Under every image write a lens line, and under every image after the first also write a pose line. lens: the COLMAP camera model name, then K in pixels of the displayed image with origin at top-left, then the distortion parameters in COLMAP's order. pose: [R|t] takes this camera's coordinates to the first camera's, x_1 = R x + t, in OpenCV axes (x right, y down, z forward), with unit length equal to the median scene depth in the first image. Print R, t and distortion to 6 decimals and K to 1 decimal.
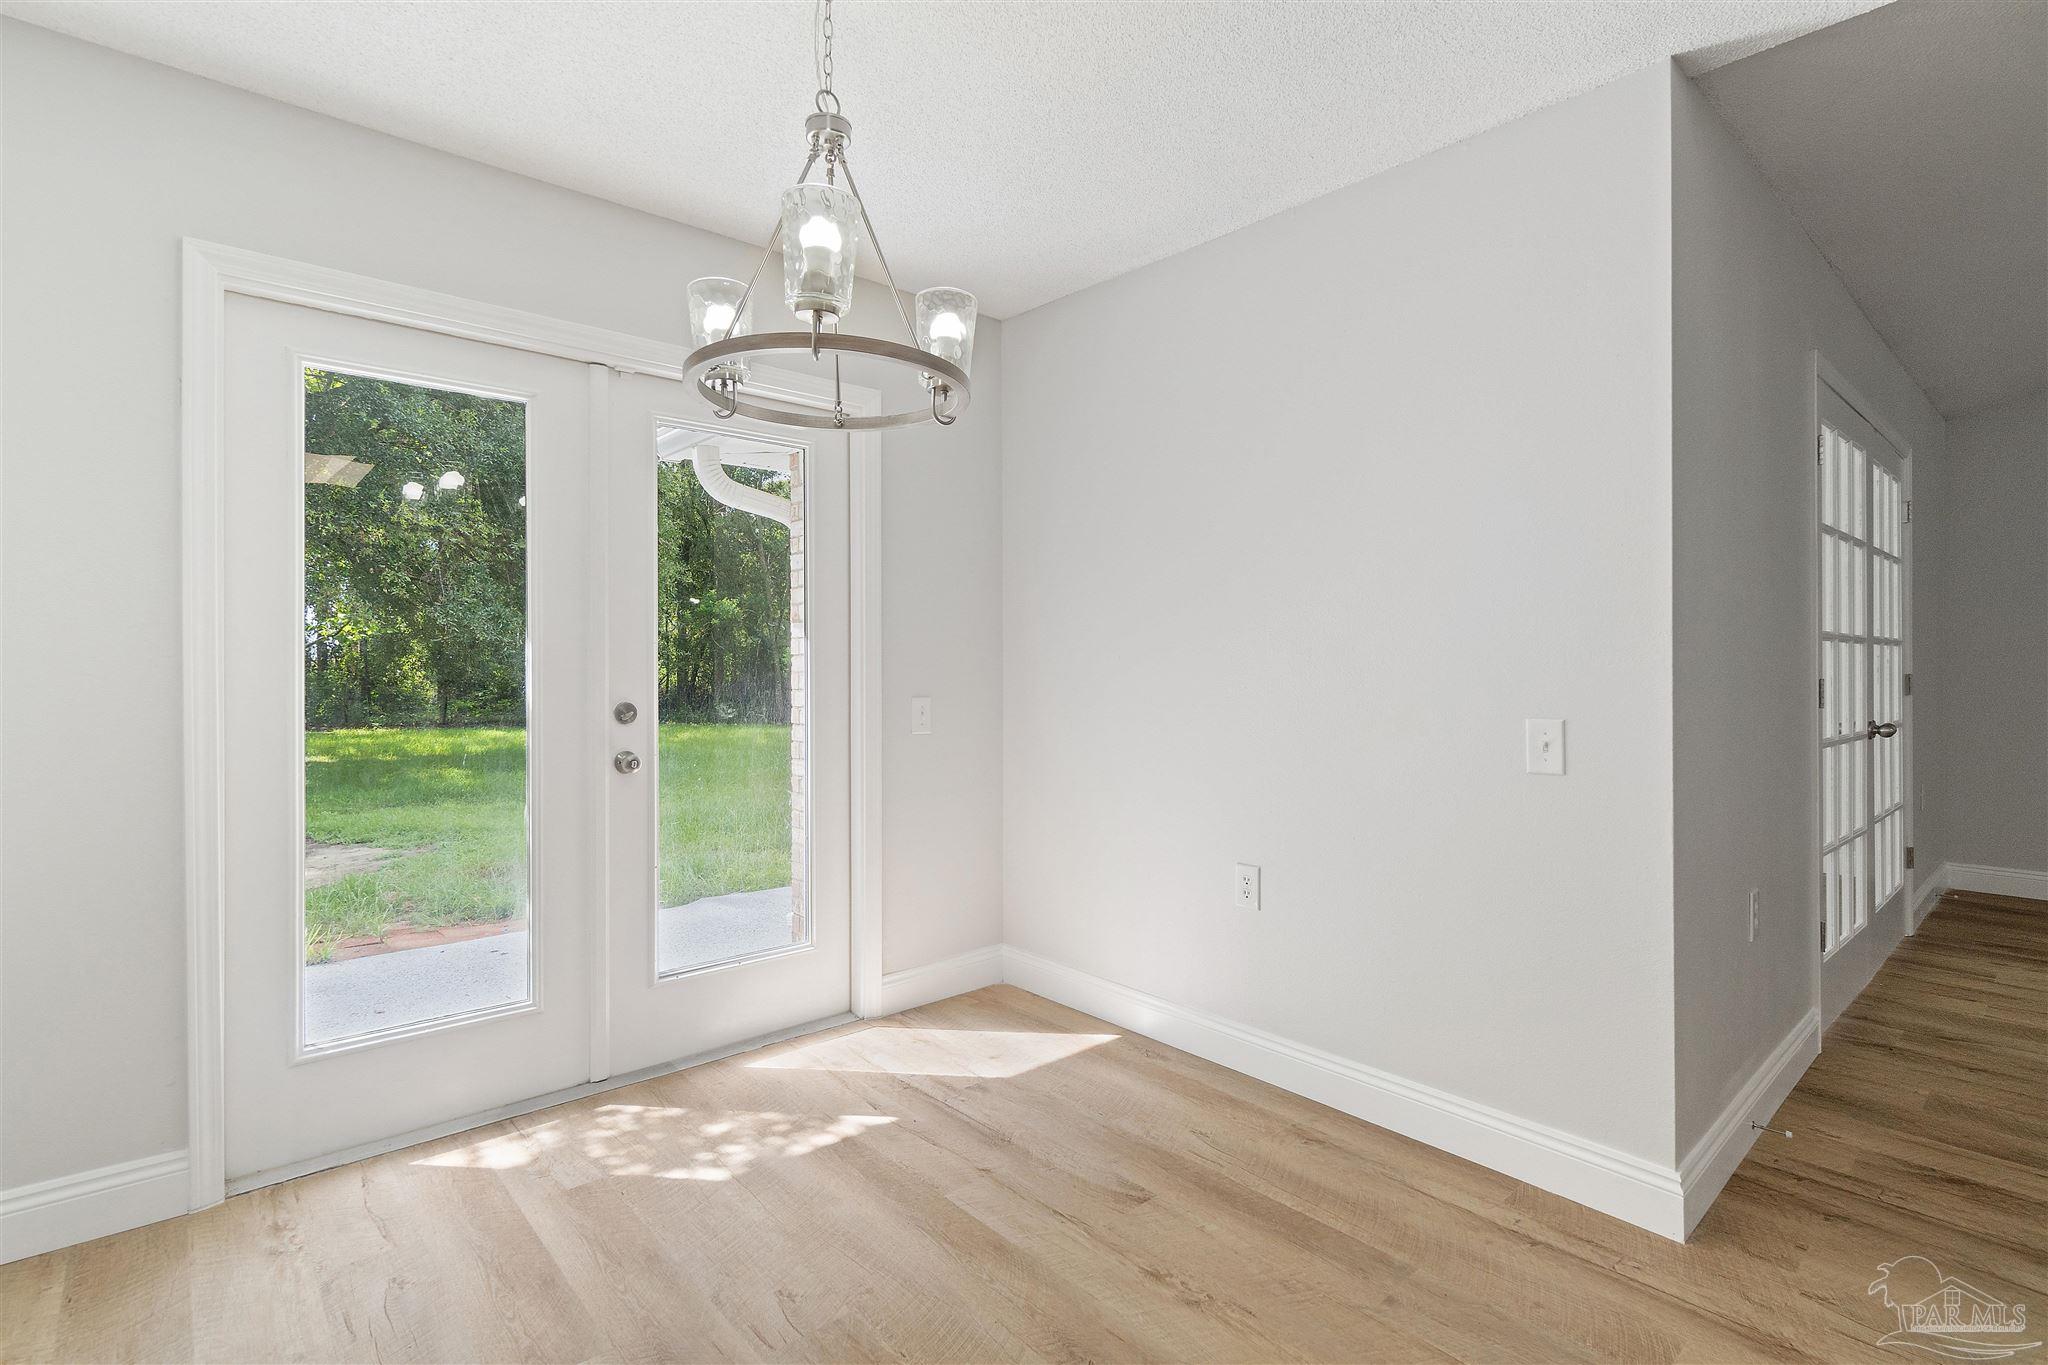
lens RADIAL K [[955.3, 0, 1024.7], [0, 955.3, 674.2], [0, 0, 1]] dist [0.001230, -0.000676]
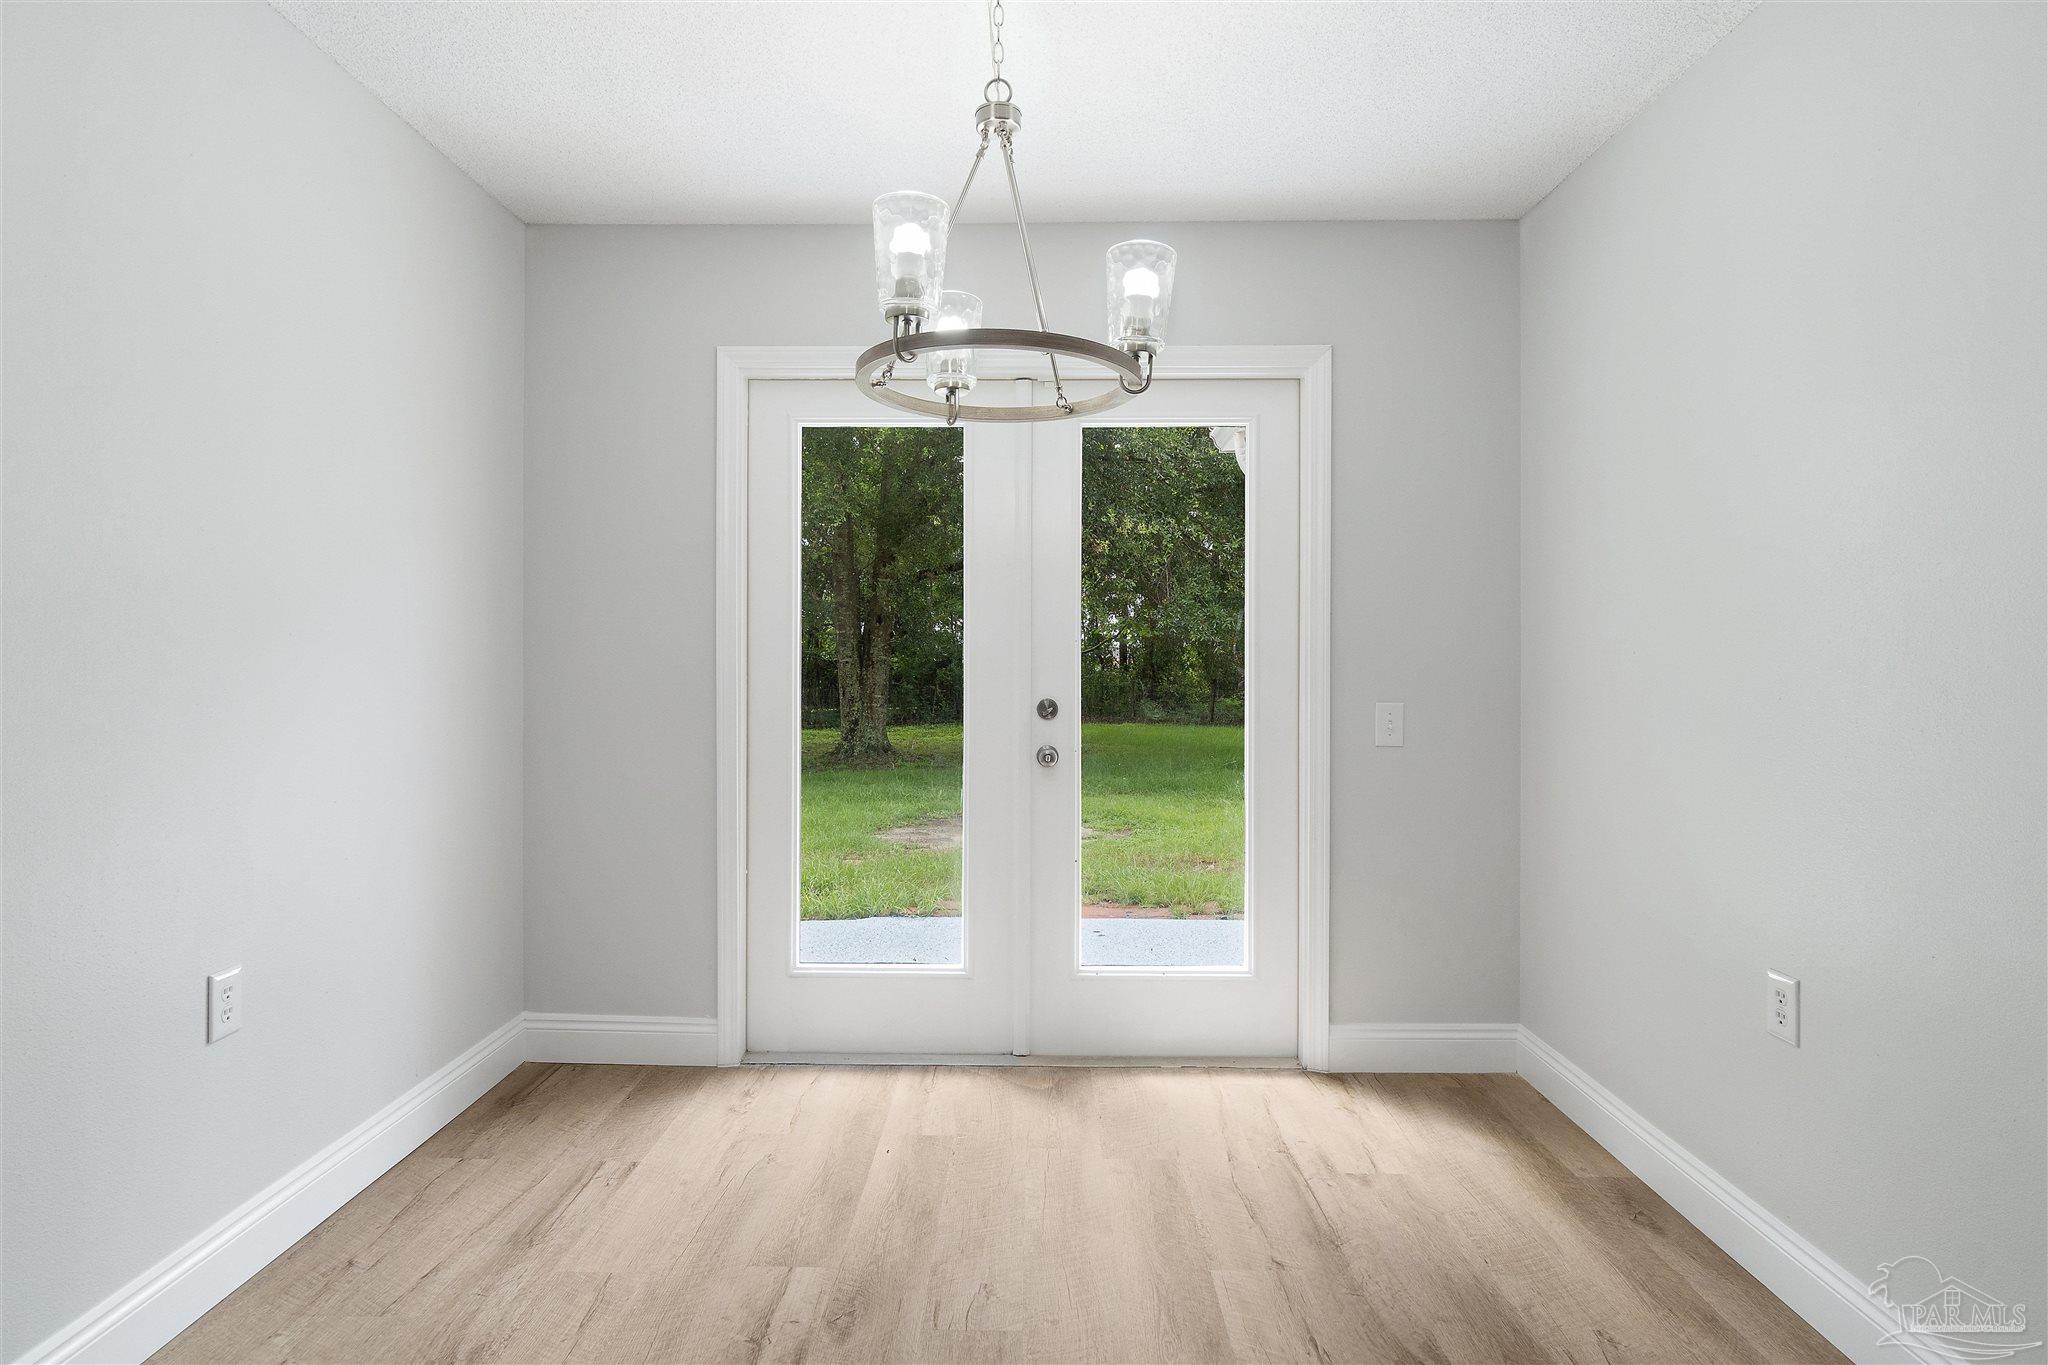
lens RADIAL K [[1058.7, 0, 1025.1], [0, 1058.7, 675.5], [0, 0, 1]] dist [-0.003590, 0.003109]
pose [[0.743987, 0.008488, -0.668140, 0.335484], [-0.008356, 0.999959, 0.003399, 0.000069], [0.668142, 0.003054, 0.744028, 0.128611]]
